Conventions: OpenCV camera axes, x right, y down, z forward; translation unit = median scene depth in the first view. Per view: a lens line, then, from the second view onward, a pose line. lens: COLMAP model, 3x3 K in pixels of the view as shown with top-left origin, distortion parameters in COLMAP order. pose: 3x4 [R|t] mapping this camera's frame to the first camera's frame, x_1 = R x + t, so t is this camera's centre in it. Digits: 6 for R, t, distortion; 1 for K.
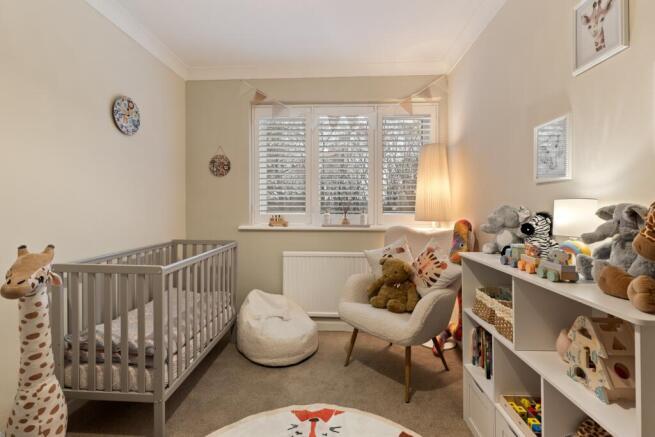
lens RADIAL K [[298.6, 0, 319.1], [0, 298.6, 205.7], [0, 0, 1]] dist [0.004429, -0.001840]
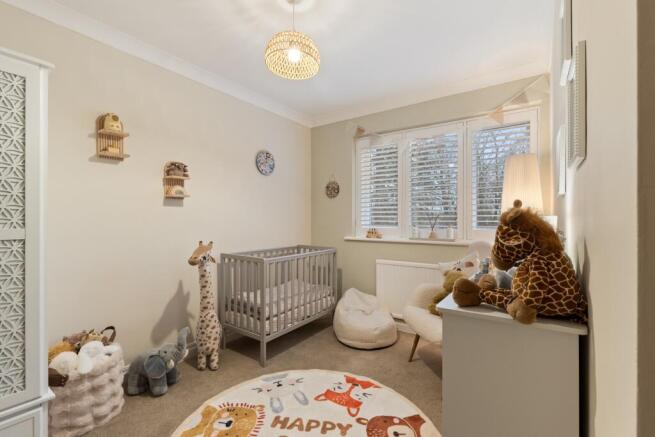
lens RADIAL K [[298.6, 0, 325.4], [0, 298.6, 218.9], [0, 0, 1]] dist [0.004429, -0.001840]
pose [[0.841283, -0.003681, -0.540582, 0.429546], [0.001778, 0.999990, -0.004042, -0.003295], [0.540591, 0.002439, 0.841282, -0.127624]]
